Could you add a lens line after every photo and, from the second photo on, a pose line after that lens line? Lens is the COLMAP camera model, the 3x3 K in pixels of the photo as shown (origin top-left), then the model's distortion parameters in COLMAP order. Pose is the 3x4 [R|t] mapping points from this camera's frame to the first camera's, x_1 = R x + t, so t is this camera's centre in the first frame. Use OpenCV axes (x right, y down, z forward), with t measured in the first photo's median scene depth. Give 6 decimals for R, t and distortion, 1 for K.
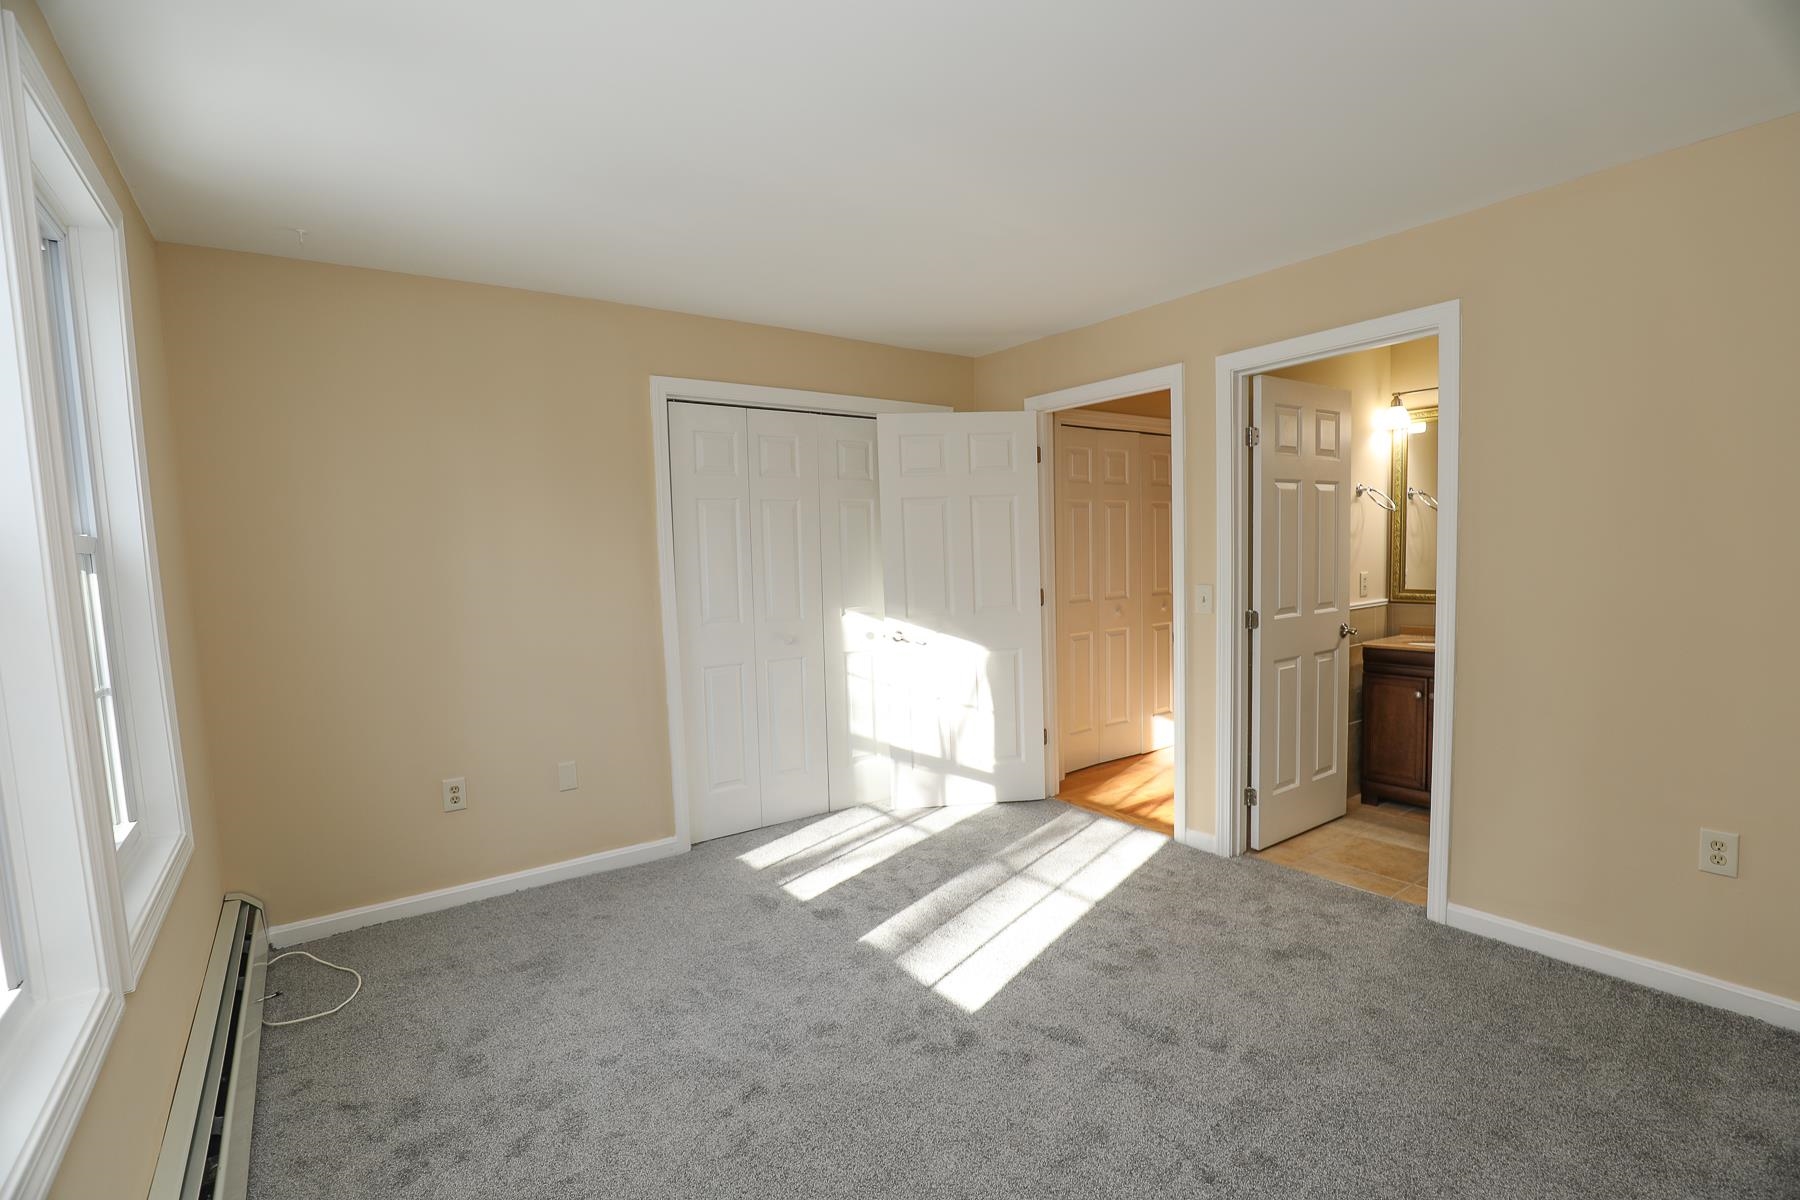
lens RADIAL K [[839.5, 0, 898.4], [0, 839.5, 612.7], [0, 0, 1]] dist [-0.023765, 0.001965]
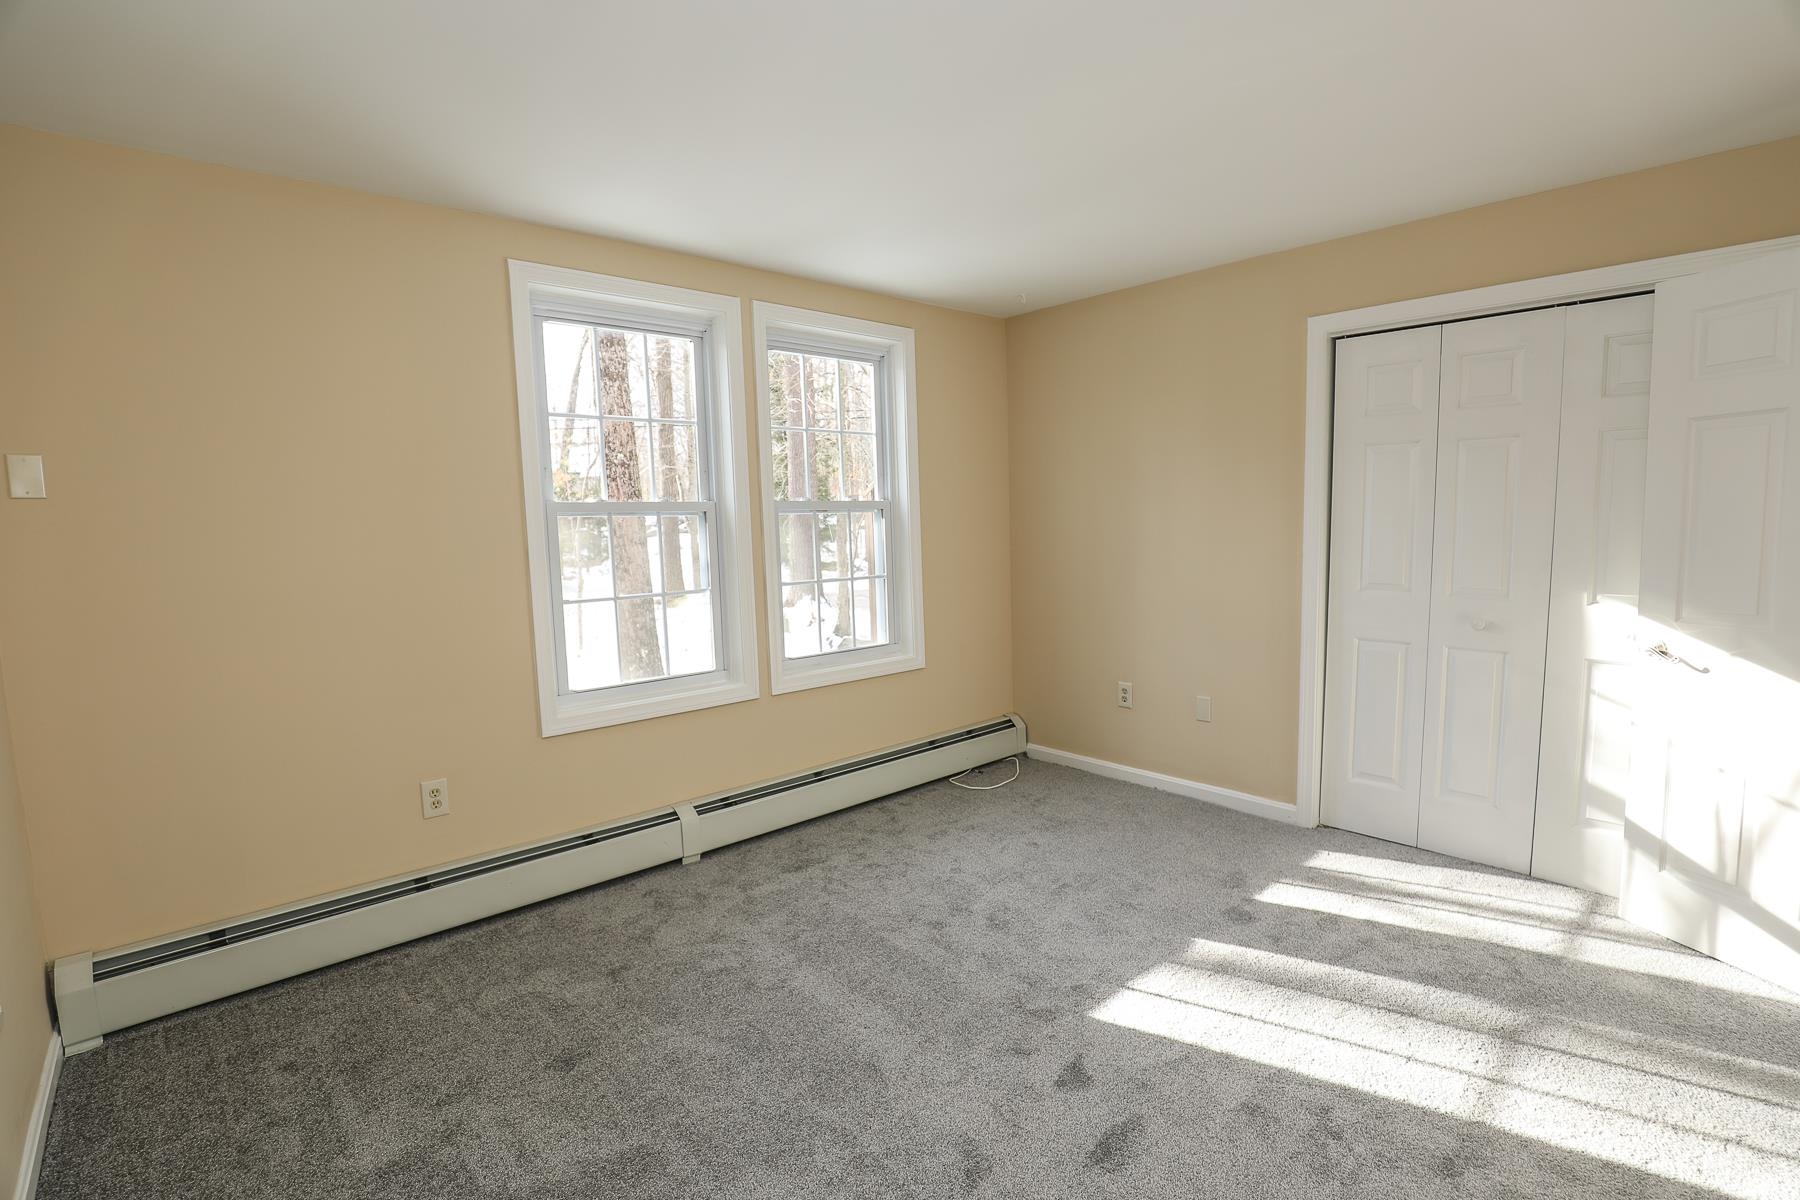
lens RADIAL K [[839.5, 0, 891.4], [0, 839.5, 612.9], [0, 0, 1]] dist [-0.023765, 0.001965]
pose [[0.104077, 0.137700, -0.984991, 0.582867], [-0.061752, 0.989353, 0.131785, -0.047063], [0.992650, 0.047109, 0.111472, 0.416545]]
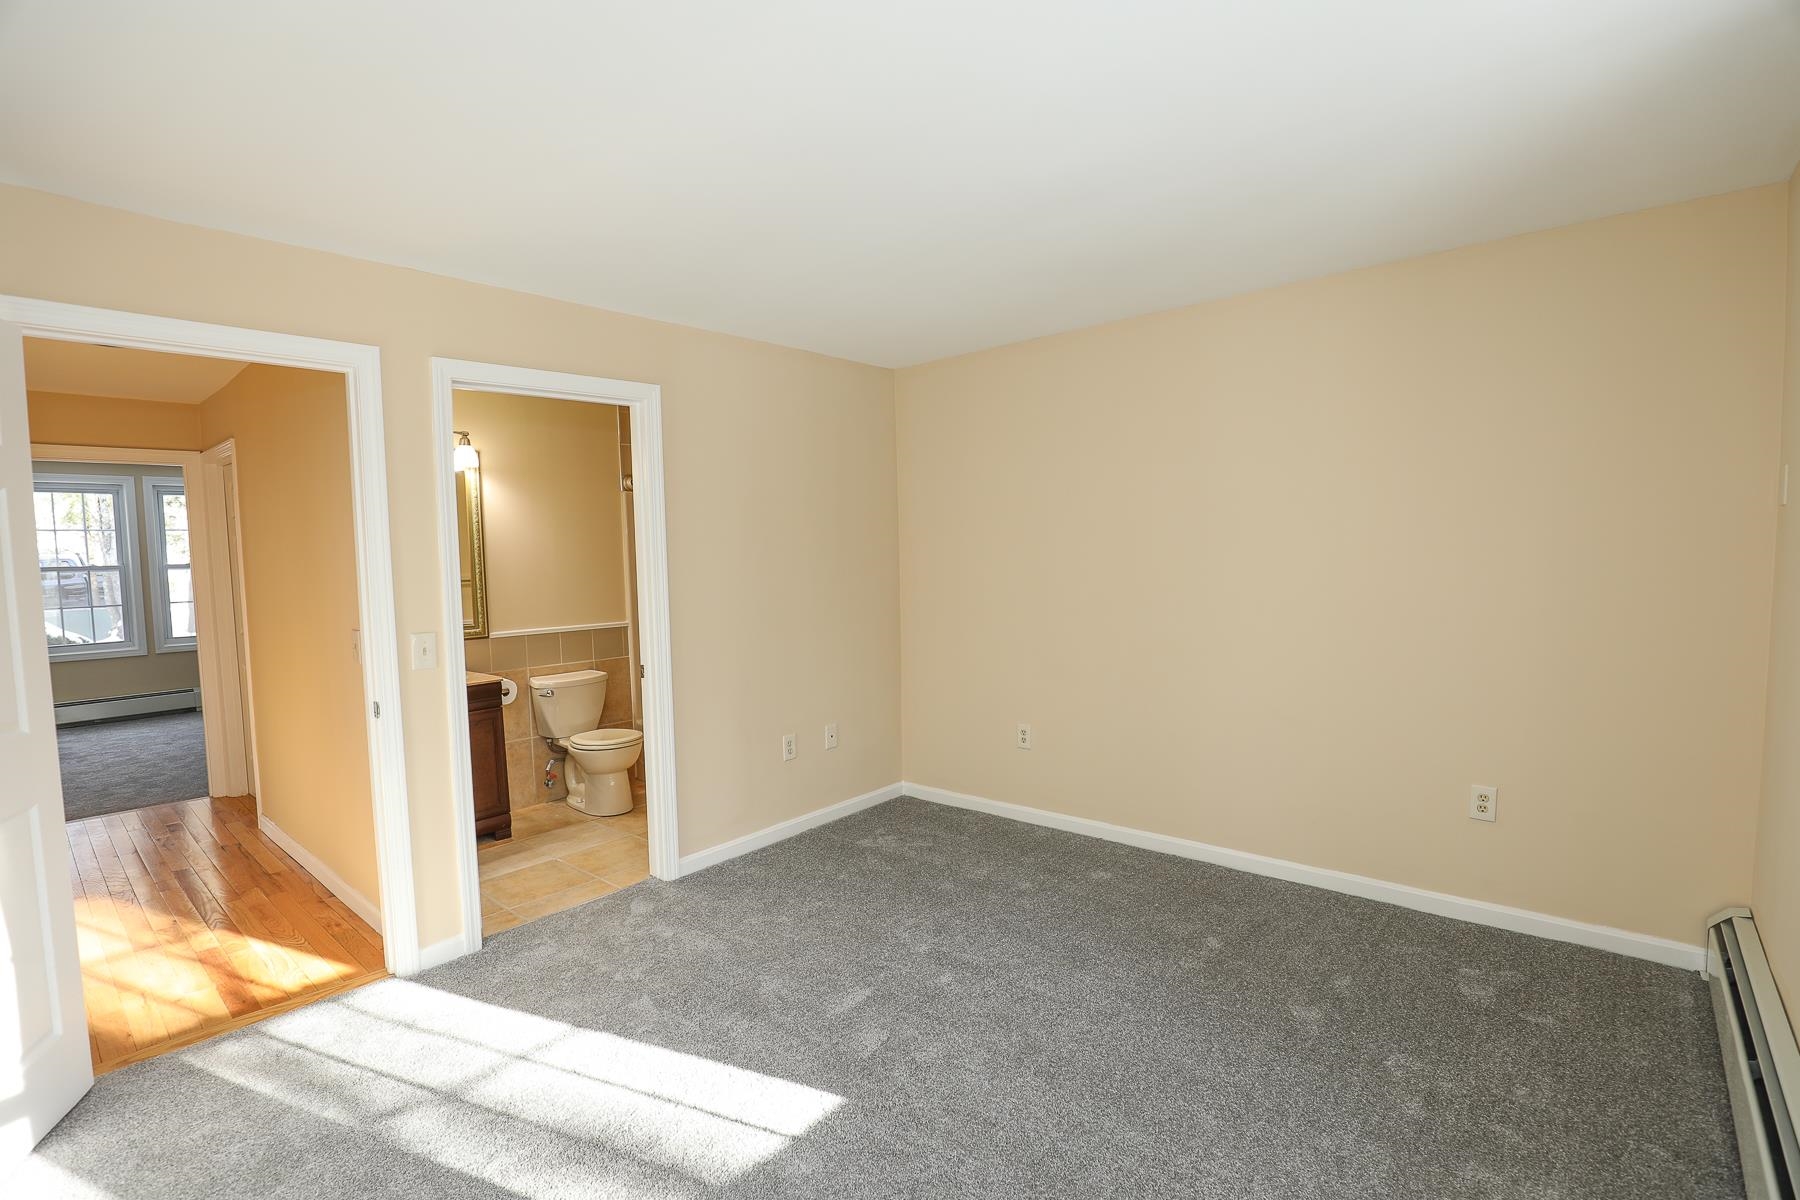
lens RADIAL K [[839.5, 0, 909.2], [0, 839.5, 604.7], [0, 0, 1]] dist [-0.023765, 0.001965]
pose [[-0.237939, -0.025005, 0.970958, -0.483887], [0.110338, 0.992501, 0.052599, -0.047106], [-0.964992, 0.119649, -0.233396, 0.684319]]
